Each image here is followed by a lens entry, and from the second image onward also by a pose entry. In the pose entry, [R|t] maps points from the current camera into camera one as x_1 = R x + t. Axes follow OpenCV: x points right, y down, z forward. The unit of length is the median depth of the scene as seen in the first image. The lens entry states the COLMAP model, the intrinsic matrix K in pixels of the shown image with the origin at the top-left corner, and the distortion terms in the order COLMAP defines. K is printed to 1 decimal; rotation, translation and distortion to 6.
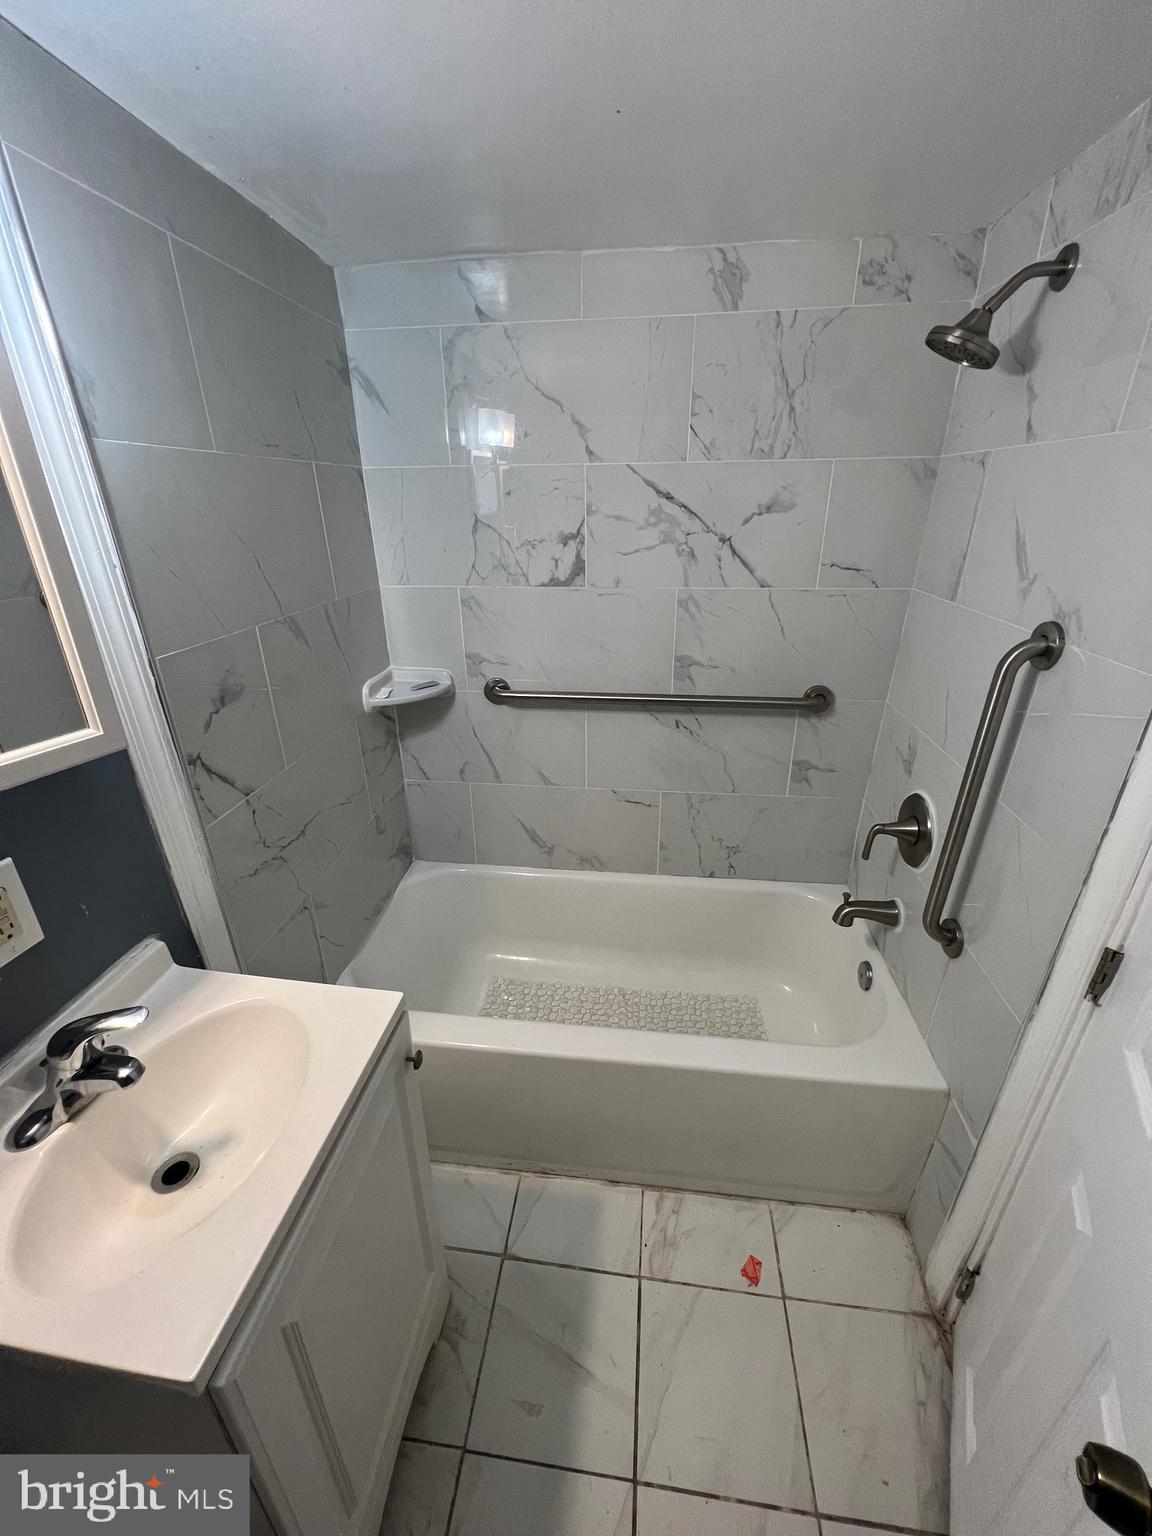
lens RADIAL K [[612.2, 0, 573.8], [0, 612.2, 769.3], [0, 0, 1]] dist [-0.003593, 0.001567]
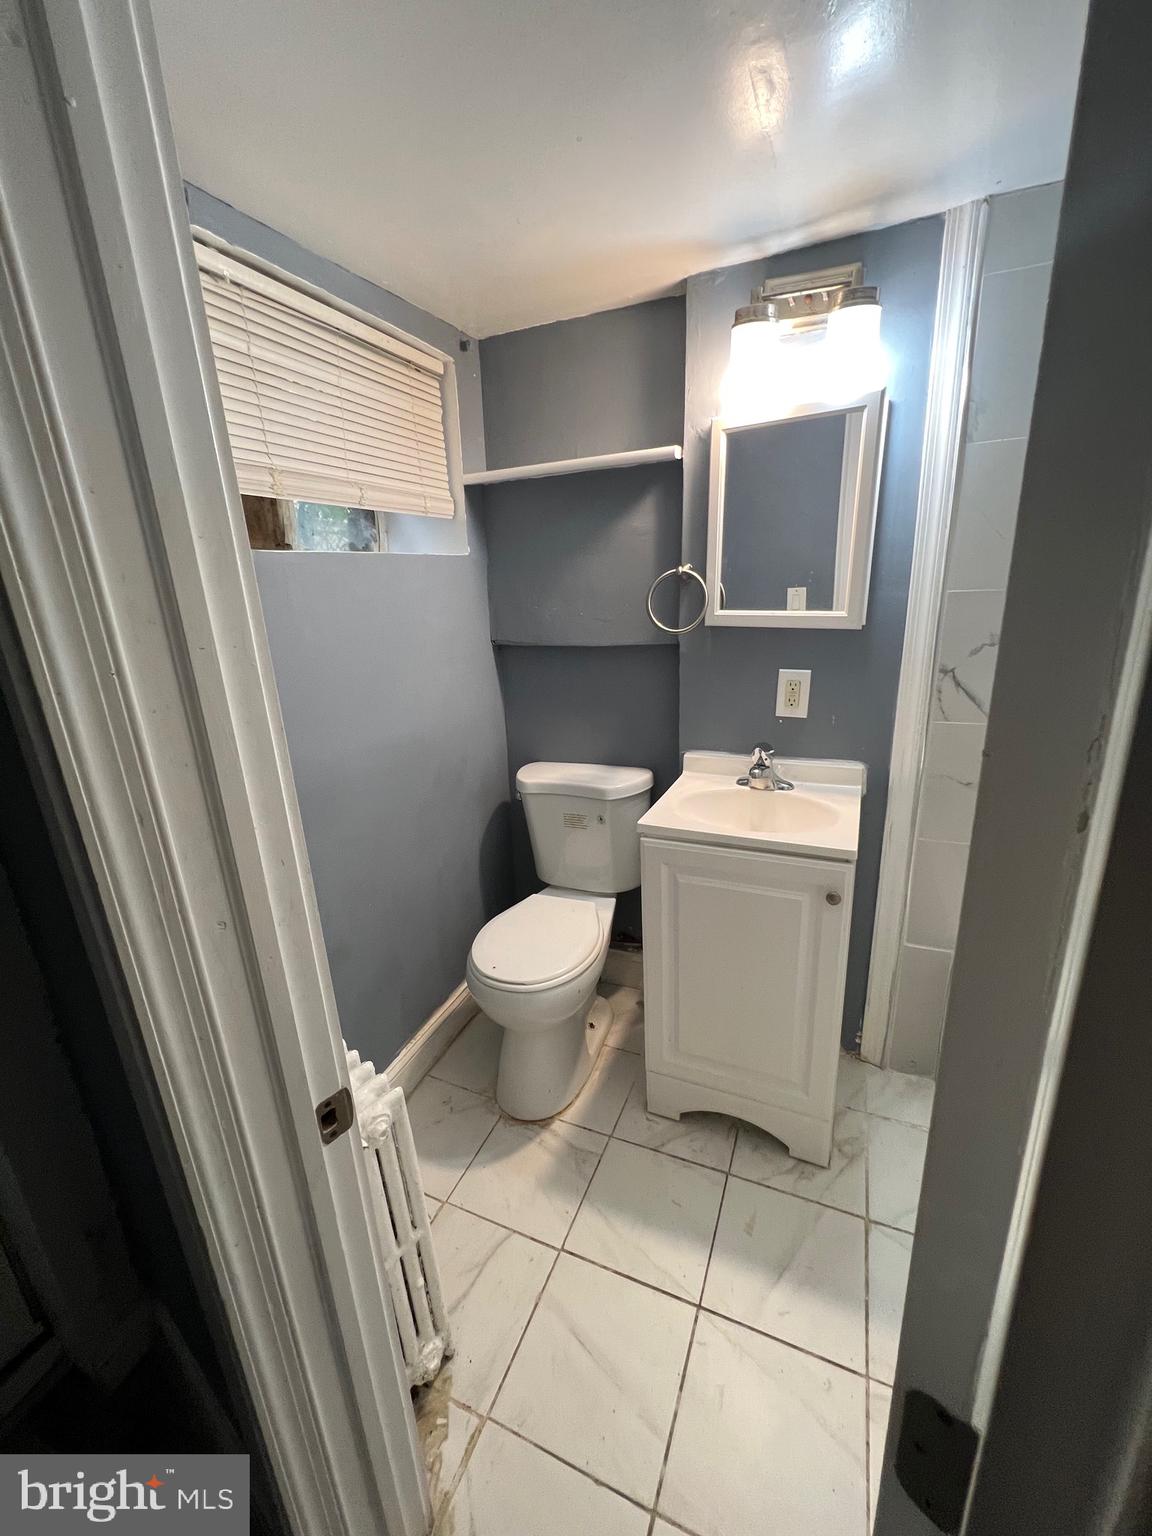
lens RADIAL K [[617.0, 0, 576.4], [0, 617.0, 769.3], [0, 0, 1]] dist [0.001262, 0.000071]
pose [[-0.289353, 0.298347, -0.909541, 0.909272], [-0.338431, 0.856933, 0.388756, -0.079295], [0.895399, 0.420304, -0.146986, 0.525454]]
